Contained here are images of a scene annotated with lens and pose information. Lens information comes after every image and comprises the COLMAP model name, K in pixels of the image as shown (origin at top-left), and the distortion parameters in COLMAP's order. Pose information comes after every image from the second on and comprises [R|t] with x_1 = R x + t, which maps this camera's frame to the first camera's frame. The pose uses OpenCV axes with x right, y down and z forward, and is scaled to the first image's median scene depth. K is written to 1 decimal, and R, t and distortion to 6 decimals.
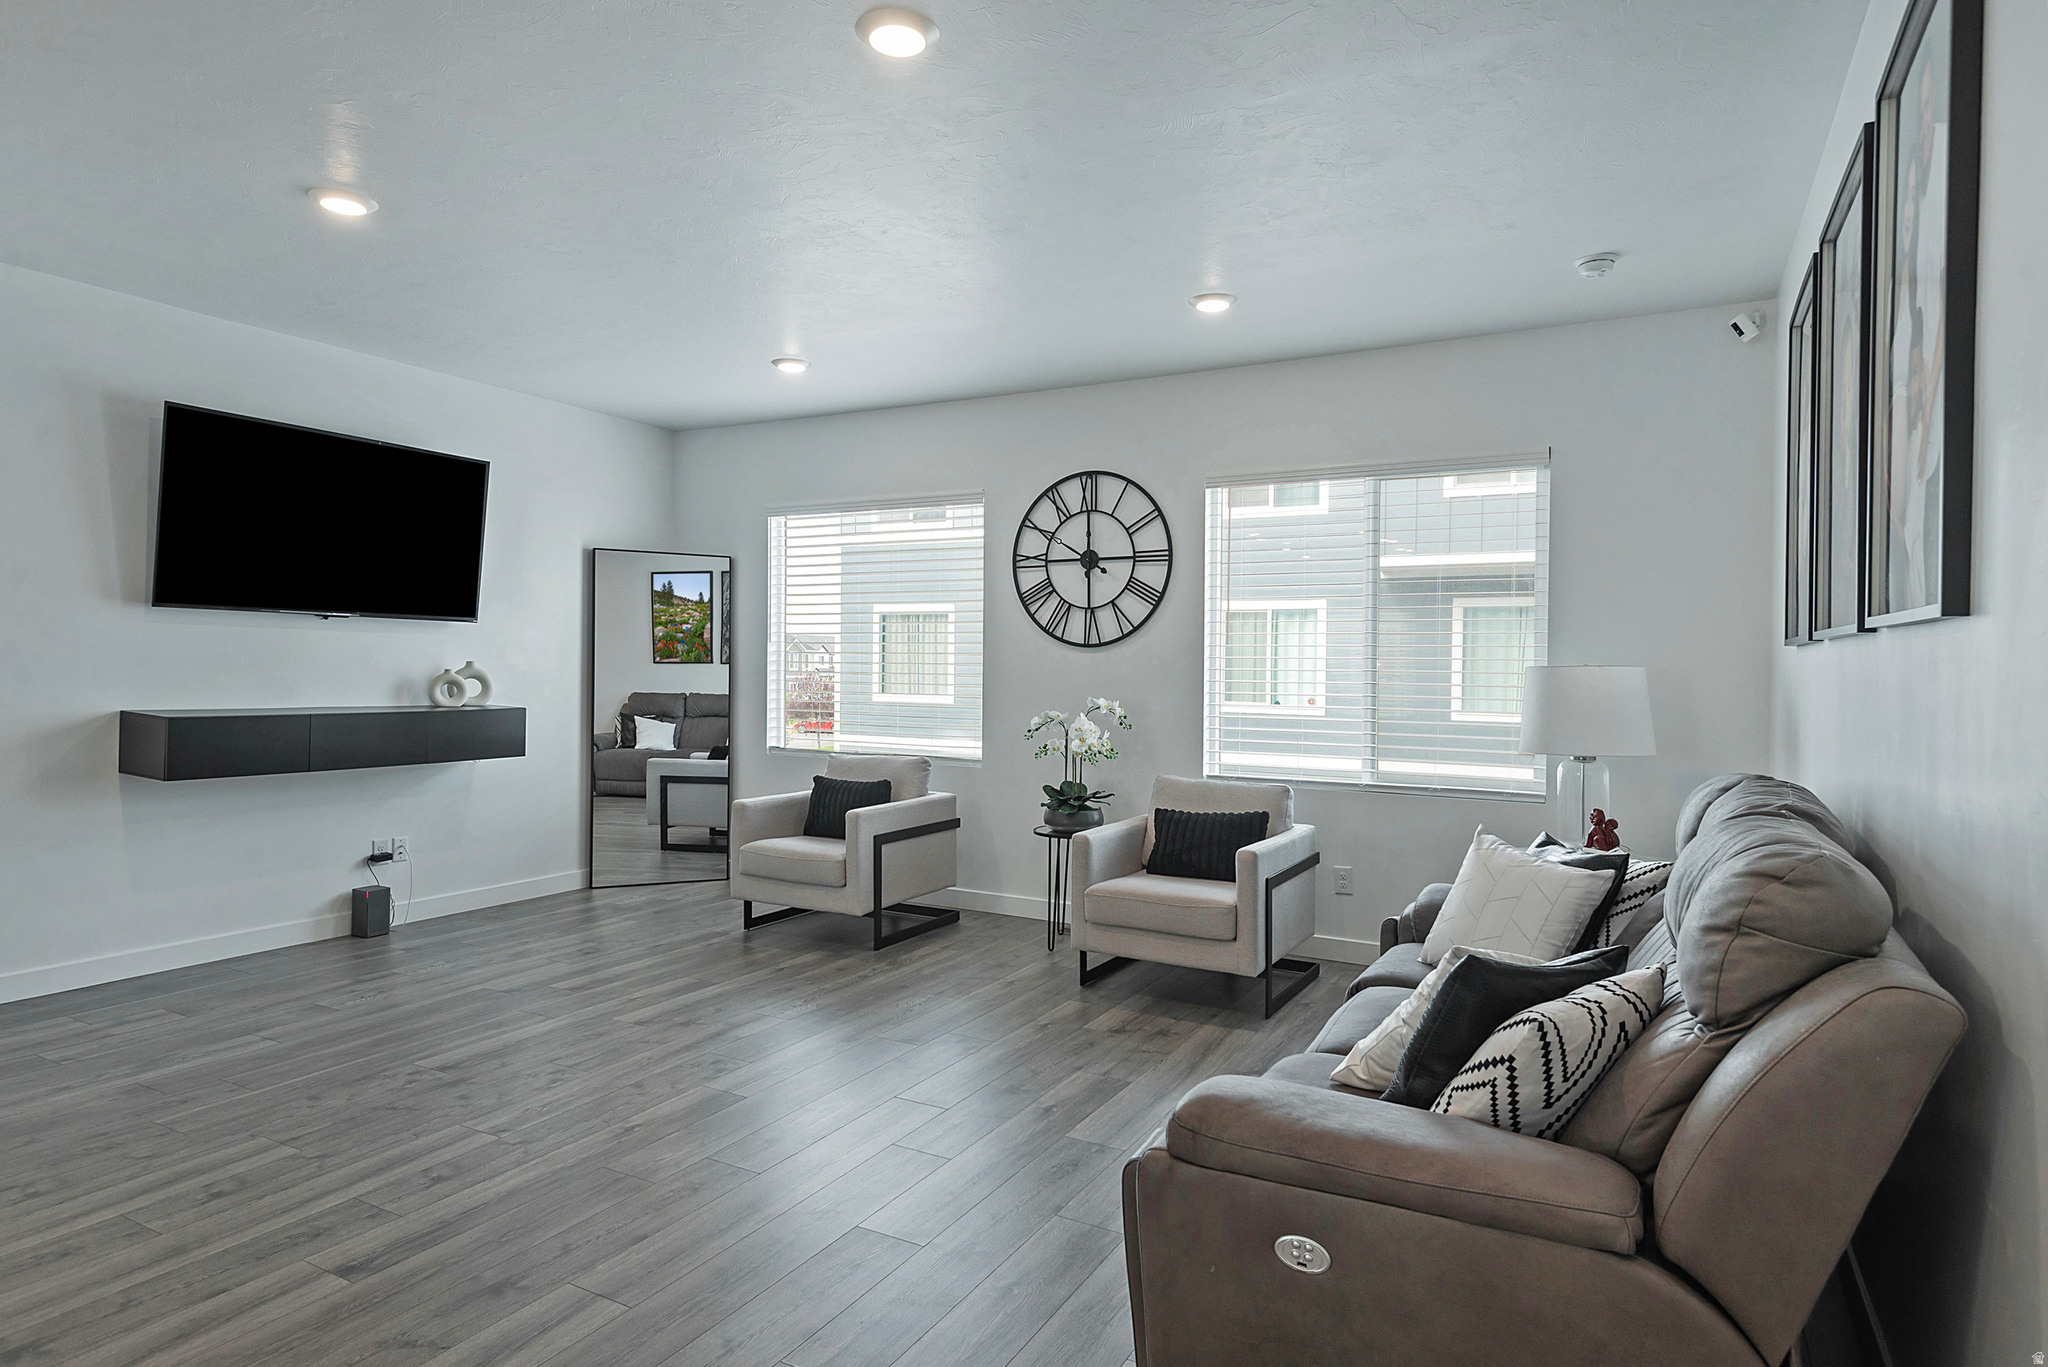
lens RADIAL K [[1144.7, 0, 991.2], [0, 1144.7, 678.4], [0, 0, 1]] dist [-0.003362, -0.001259]
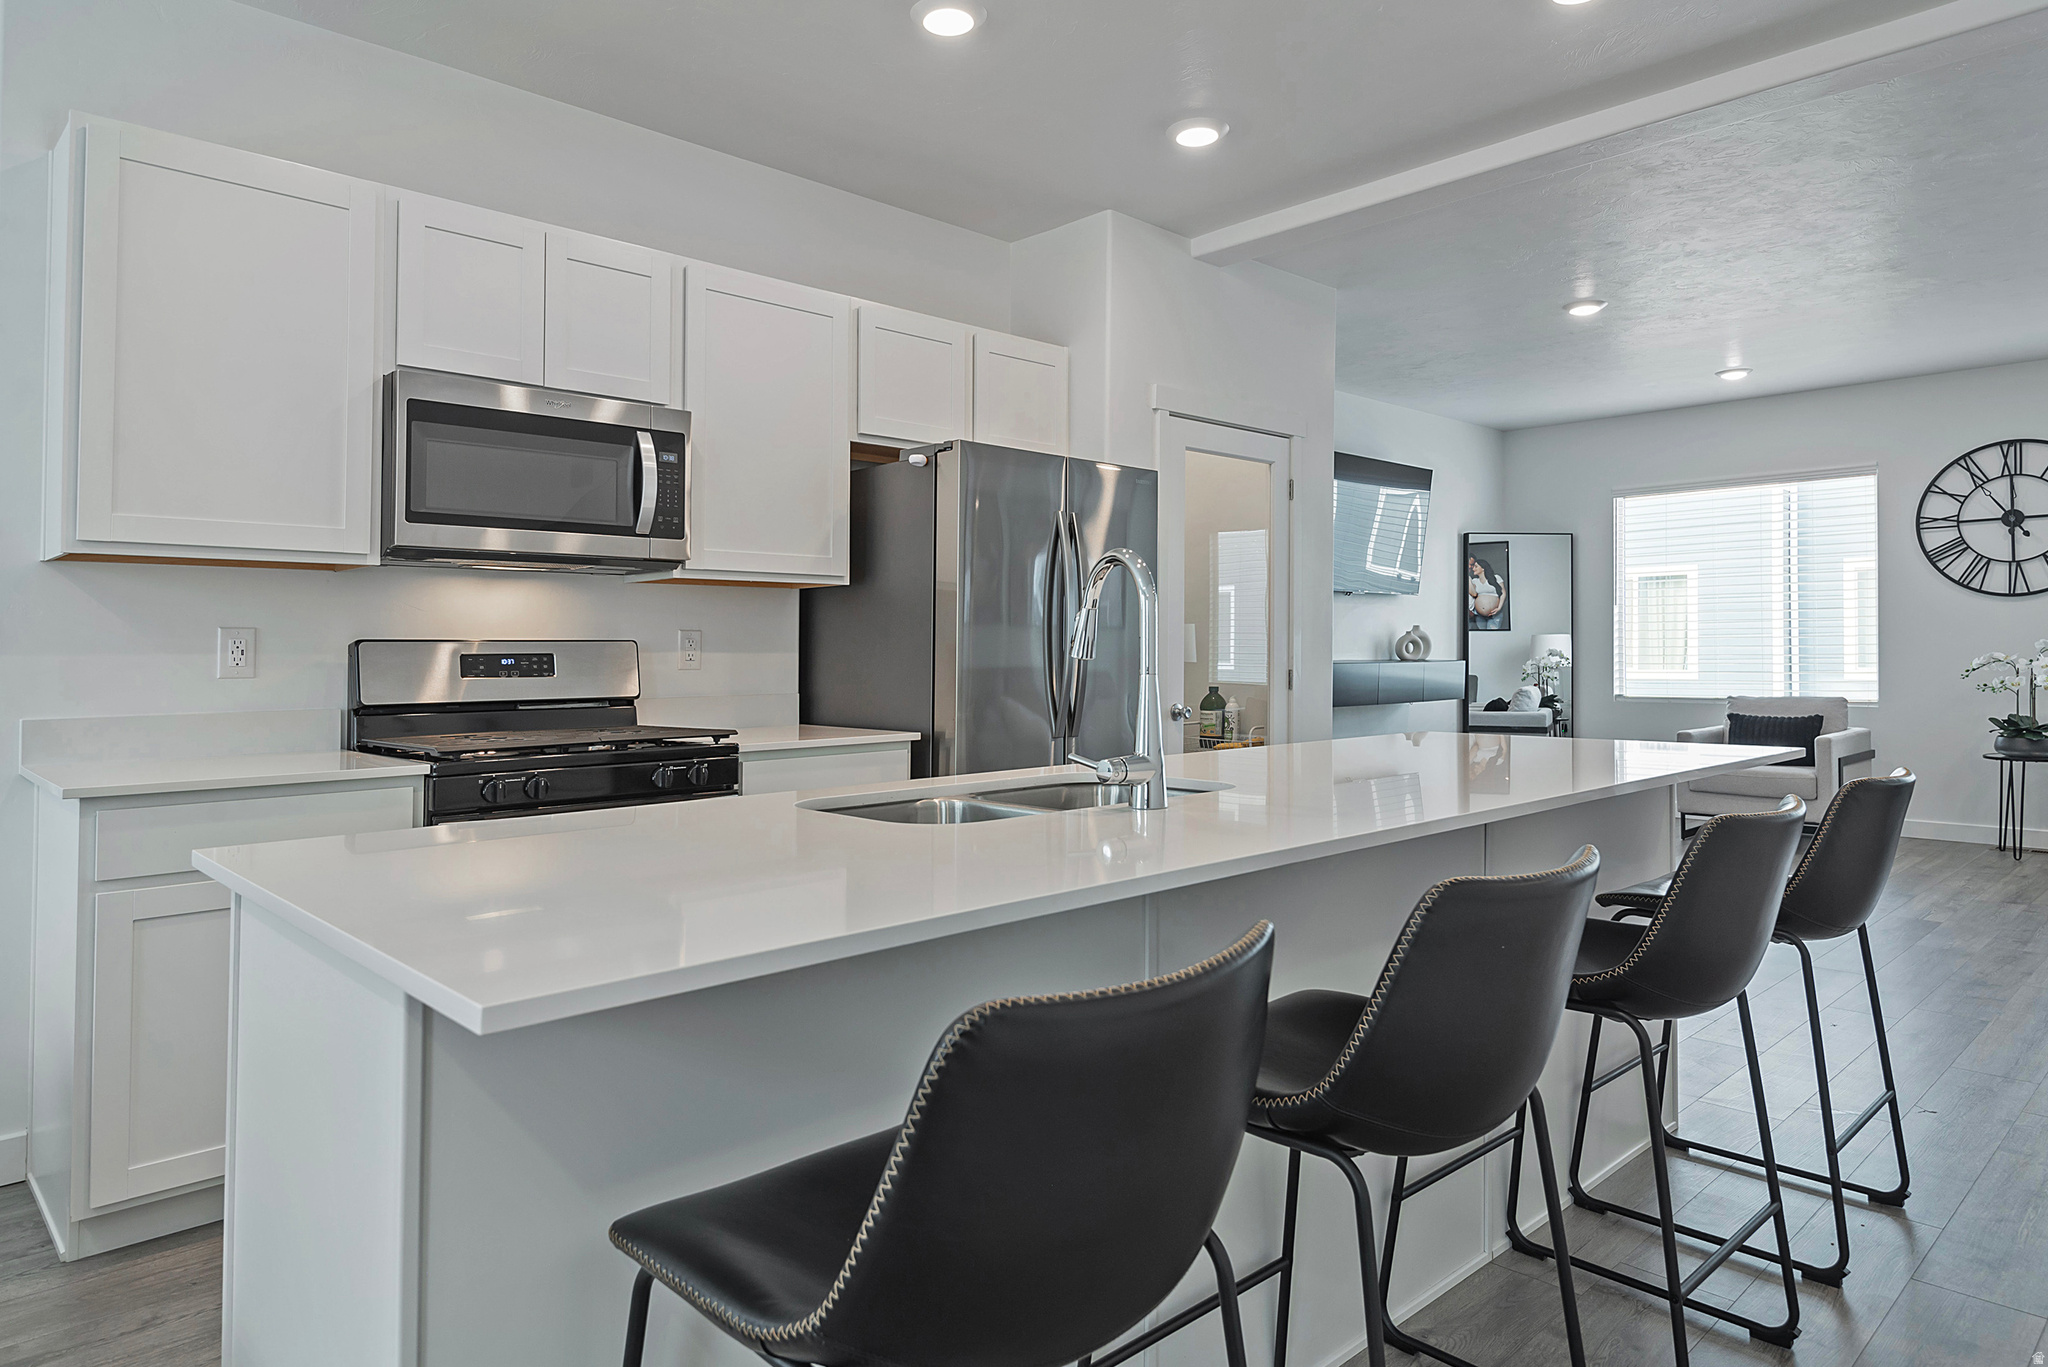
lens RADIAL K [[1245.9, 0, 952.6], [0, 1245.9, 644.8], [0, 0, 1]] dist [0.004083, 0.000659]
pose [[0.950939, -0.023490, -0.308485, -0.555110], [0.017662, 0.999609, -0.021670, 0.029752], [0.308874, 0.015159, 0.950982, -0.508059]]
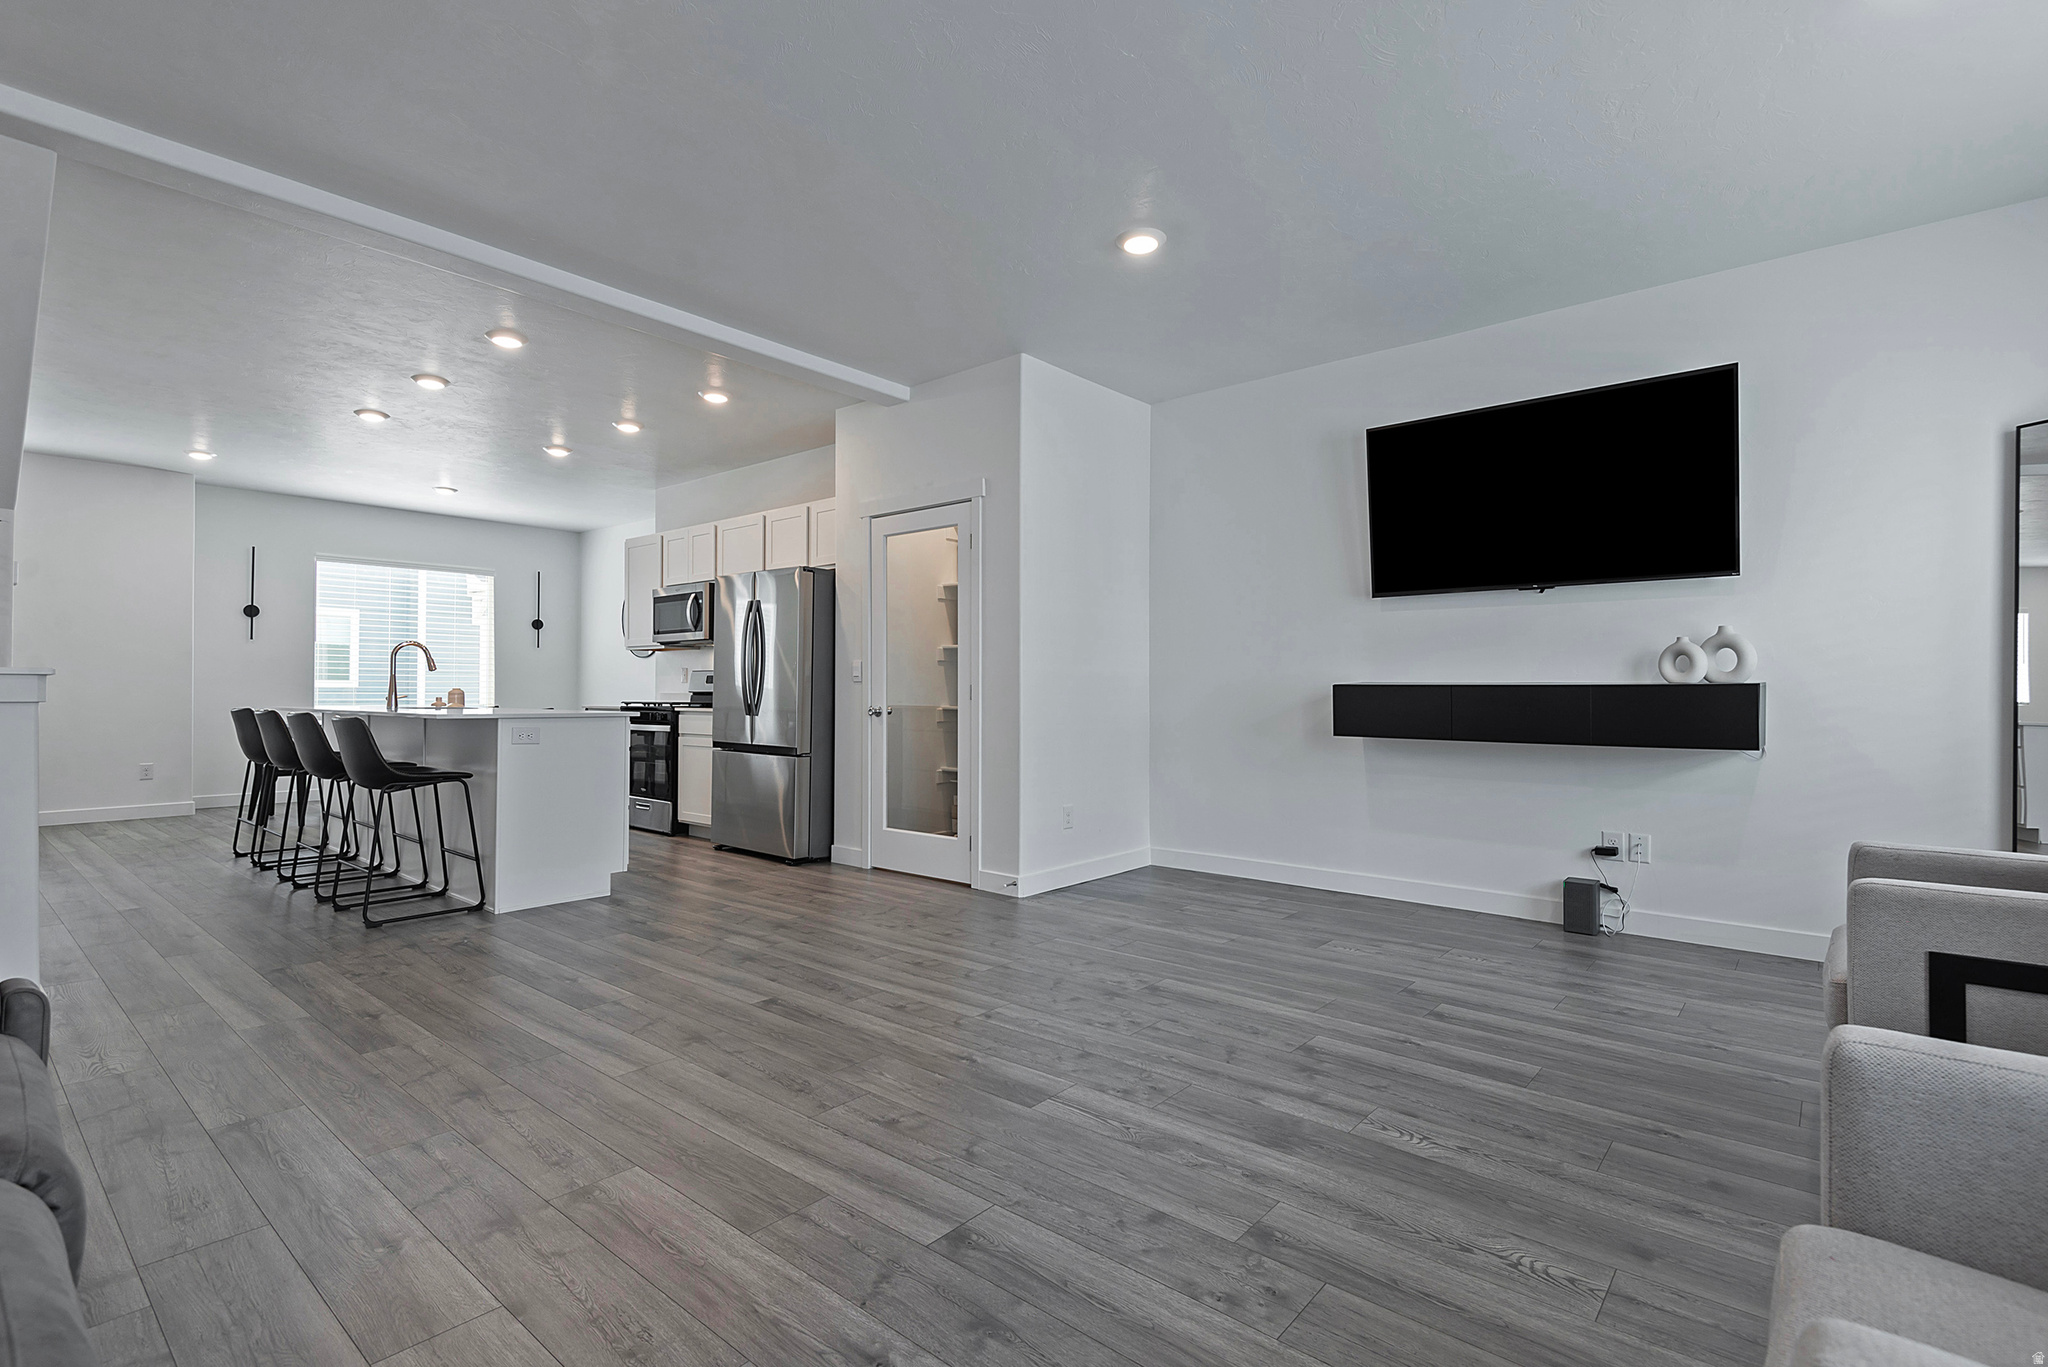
lens RADIAL K [[932.2, 0, 1024.0], [0, 932.2, 683.5], [0, 0, 1]] dist [0.039845, -0.028641]
pose [[-0.174135, -0.024535, -0.984416, 0.271355], [-0.018871, 0.999589, -0.021575, 0.049570], [0.984541, 0.014820, -0.174526, 0.672498]]
